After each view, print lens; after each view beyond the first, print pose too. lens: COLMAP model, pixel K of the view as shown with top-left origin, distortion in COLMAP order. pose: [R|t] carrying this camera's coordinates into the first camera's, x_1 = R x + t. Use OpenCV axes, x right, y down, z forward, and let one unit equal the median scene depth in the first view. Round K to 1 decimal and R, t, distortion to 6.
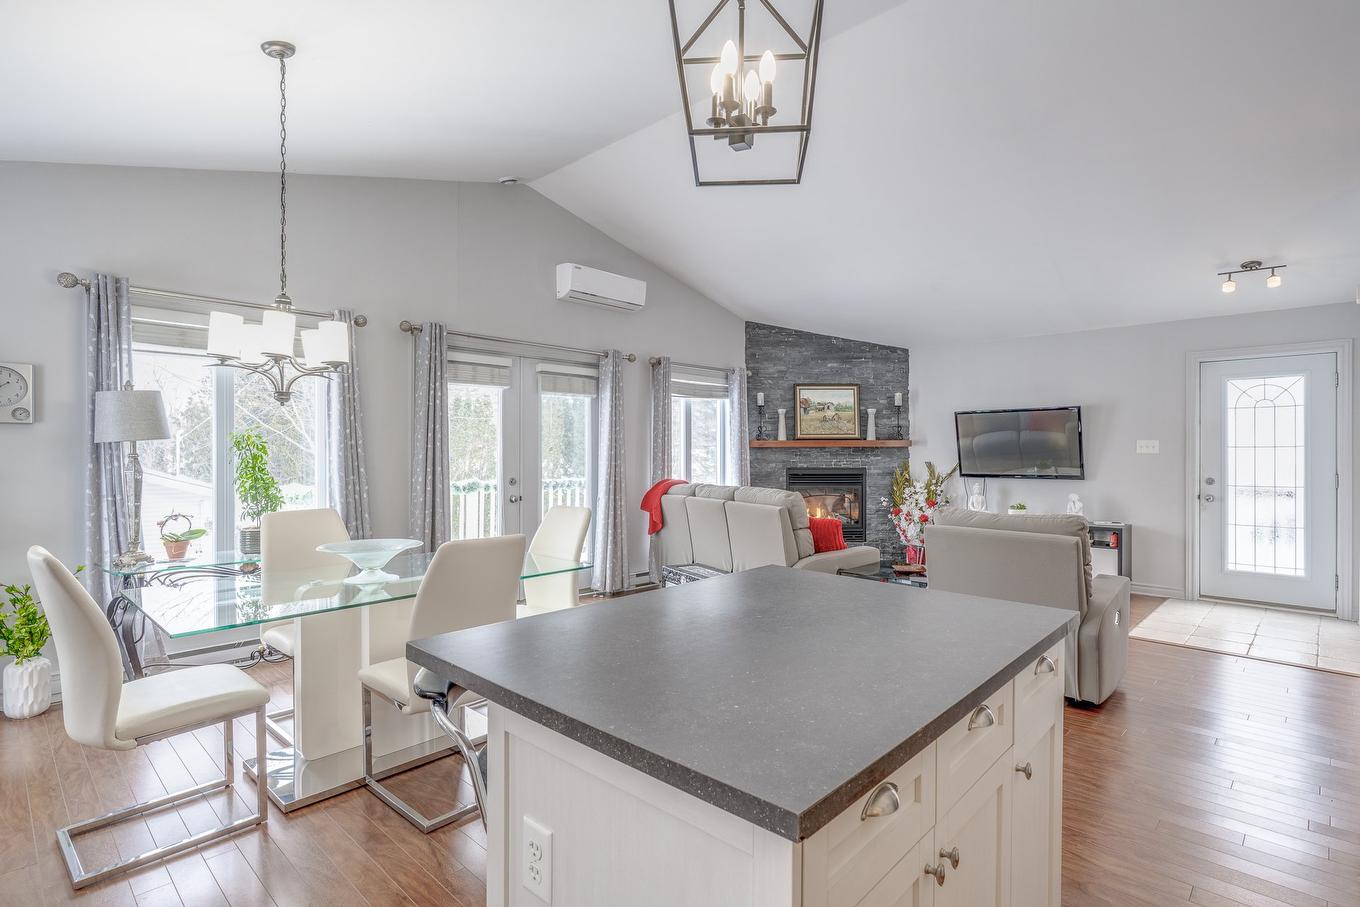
lens RADIAL K [[703.7, 0, 703.2], [0, 703.7, 450.6], [0, 0, 1]] dist [0.017967, -0.001173]
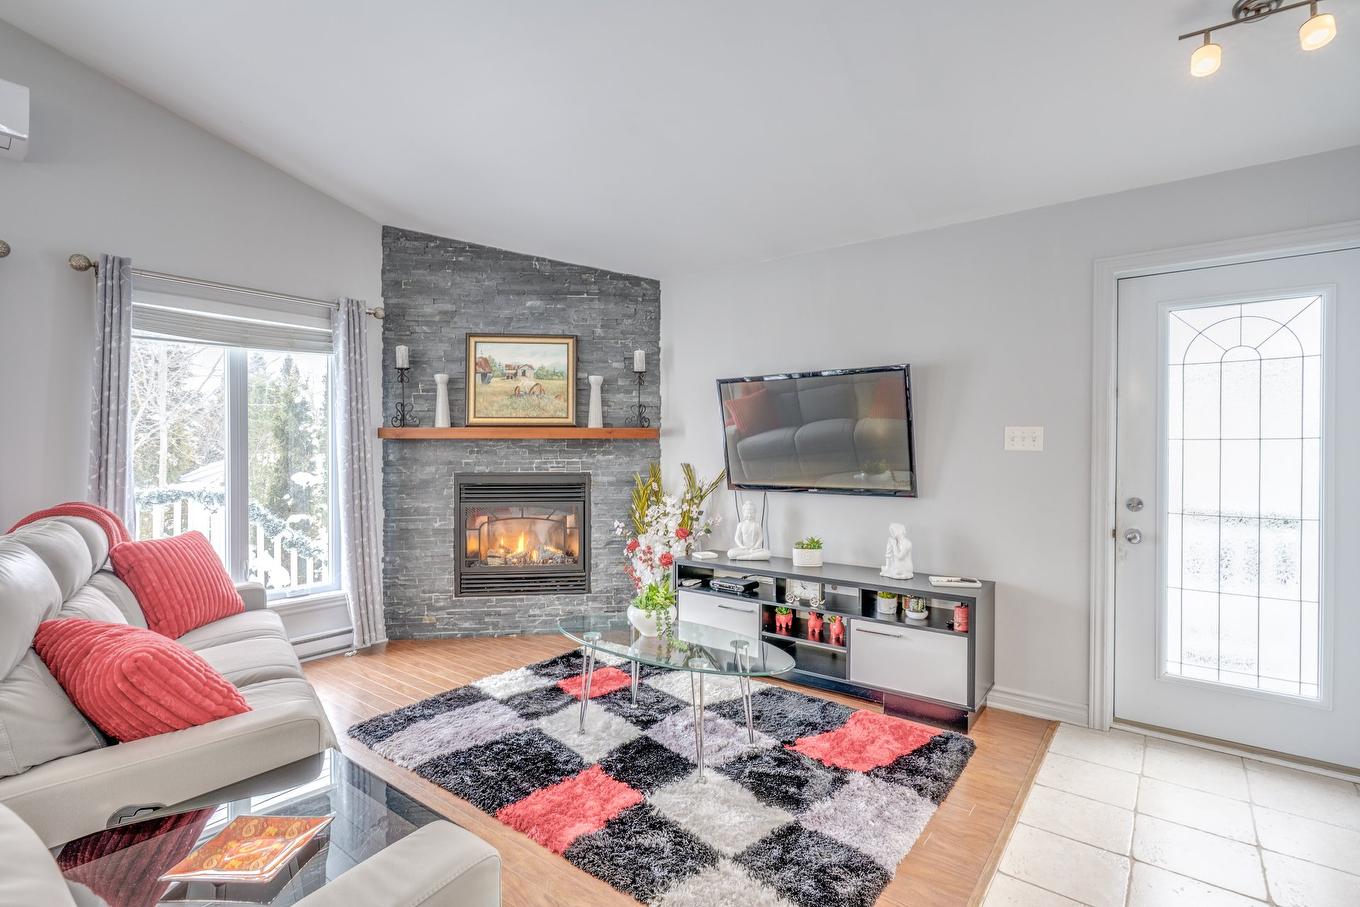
lens RADIAL K [[652.3, 0, 687.4], [0, 652.3, 450.6], [0, 0, 1]] dist [0.001005, -0.000064]
pose [[0.996544, 0.002420, 0.083027, 0.273061], [-0.002998, 0.999972, 0.006833, 0.000763], [-0.083008, -0.007058, 0.996524, 0.434638]]
